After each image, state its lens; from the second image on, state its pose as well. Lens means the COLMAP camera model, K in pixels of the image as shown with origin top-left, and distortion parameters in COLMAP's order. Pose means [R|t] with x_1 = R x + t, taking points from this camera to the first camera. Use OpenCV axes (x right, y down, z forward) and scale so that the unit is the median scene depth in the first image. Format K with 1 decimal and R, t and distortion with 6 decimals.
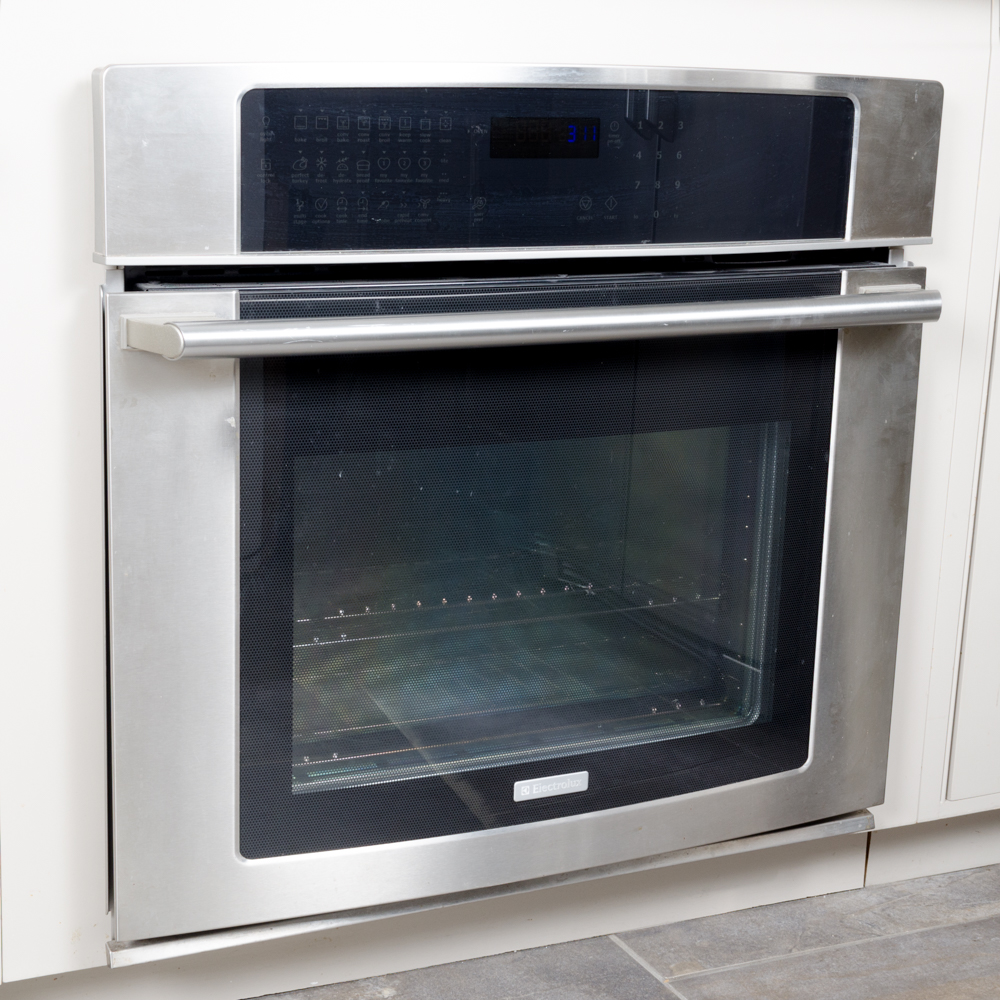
lens RADIAL K [[1893.1, 0, 449.7], [0, 1893.1, 577.8], [0, 0, 1]] dist [0.011551, 0.077920]
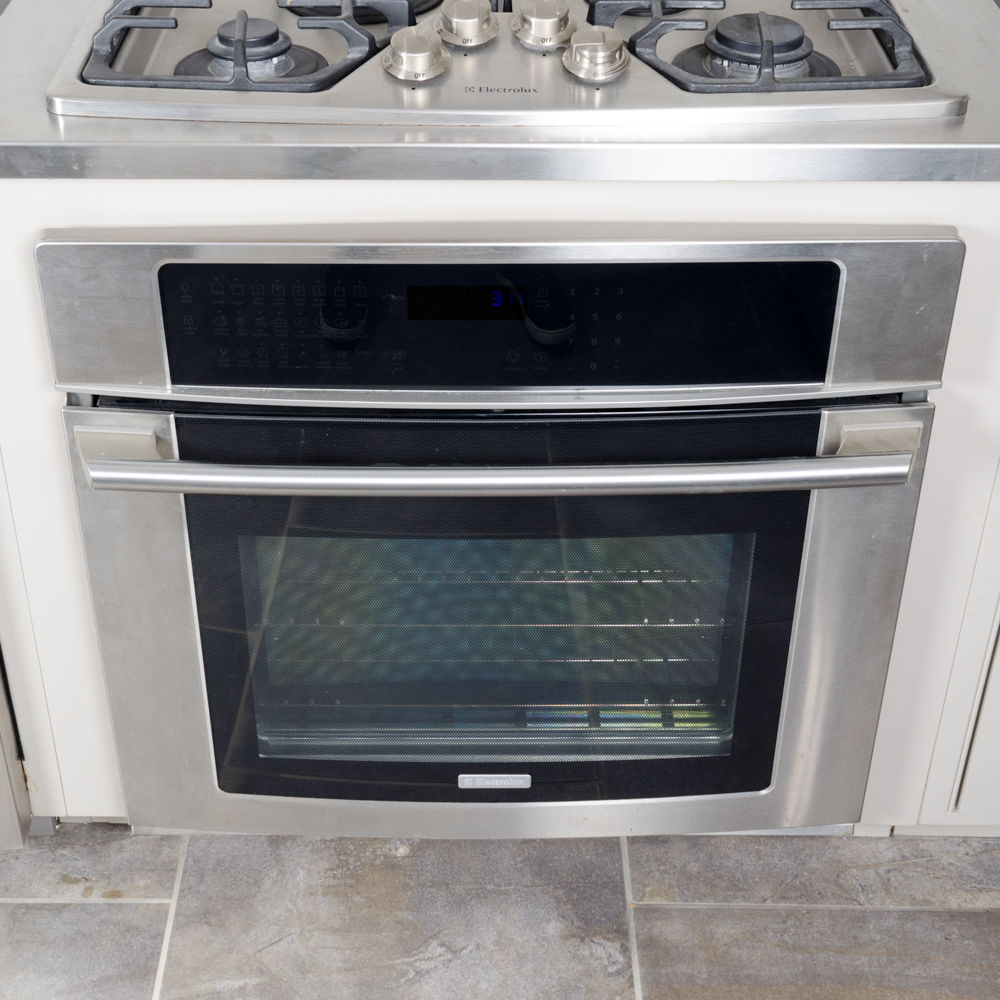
lens RADIAL K [[1569.8, 0, 467.0], [0, 1569.8, 428.0], [0, 0, 1]] dist [0.006471, 0.007601]
pose [[0.900299, 0.219826, -0.375683, 0.354221], [-0.089973, 0.938445, 0.333505, -0.414675], [0.425871, -0.266453, 0.864660, 0.219477]]
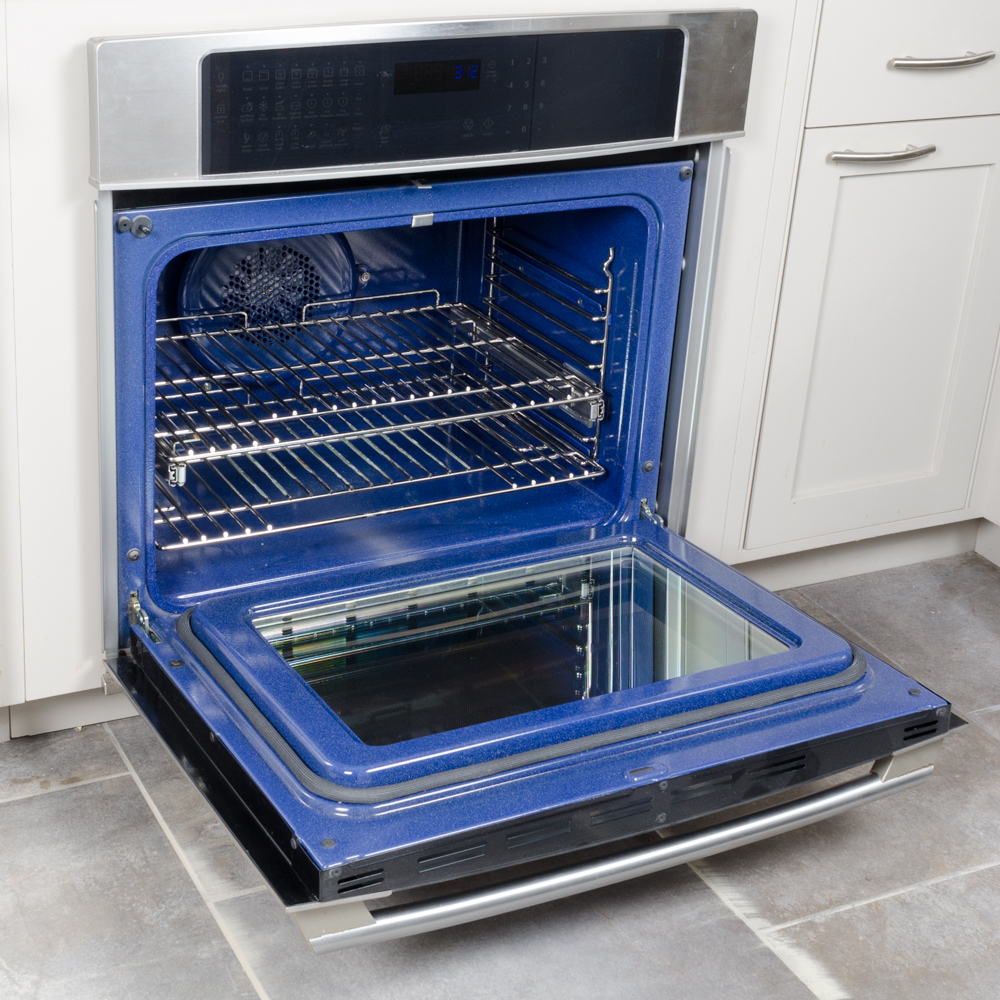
lens RADIAL K [[1758.3, 0, 396.8], [0, 1758.3, 499.5], [0, 0, 1]] dist [0.006507, 0.073568]
pose [[0.999789, 0.014408, 0.014607, 0.008698], [-0.016725, 0.984694, 0.173487, -0.142731], [-0.011884, -0.173695, 0.984728, -0.205743]]
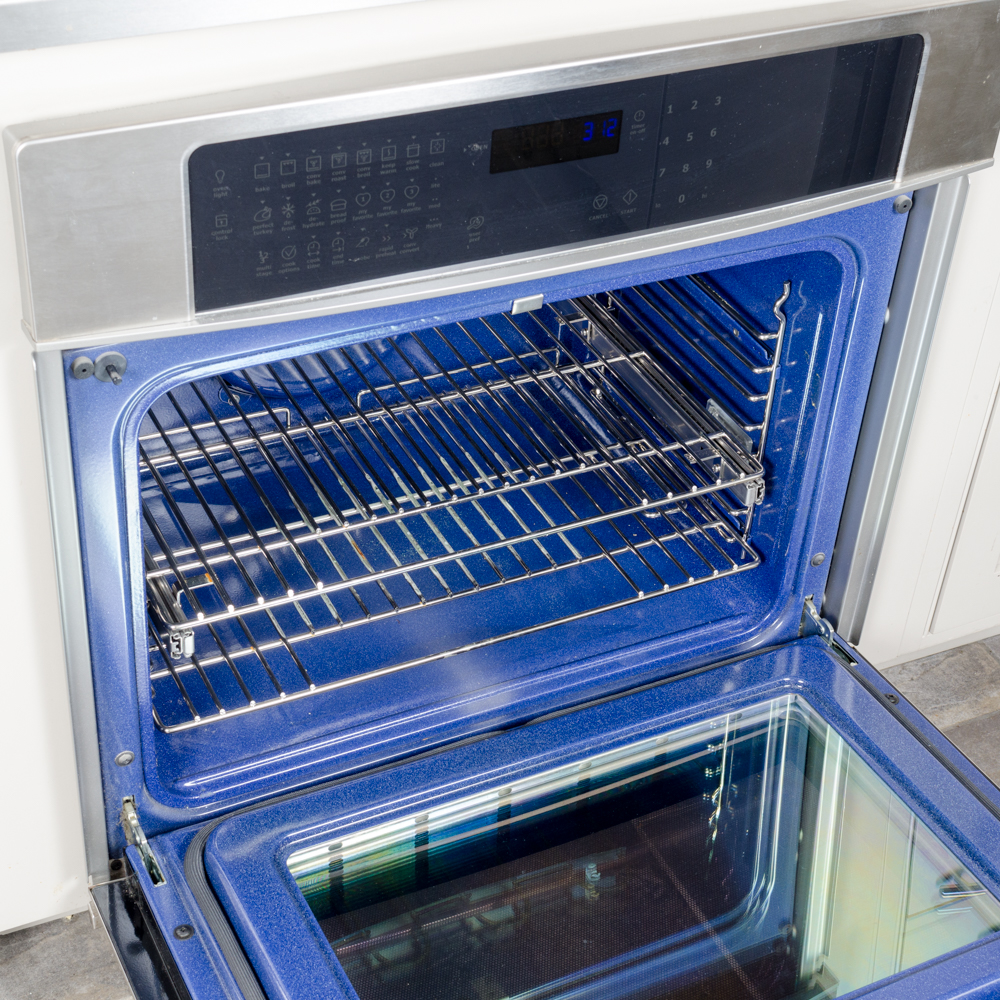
lens RADIAL K [[1795.3, 0, 514.9], [0, 1795.3, 548.6], [0, 0, 1]] dist [0.000835, 0.028535]
pose [[0.998929, 0.021536, 0.040940, 0.002967], [-0.036125, 0.915971, 0.399615, -0.351400], [-0.028894, -0.400666, 0.915768, 0.179993]]
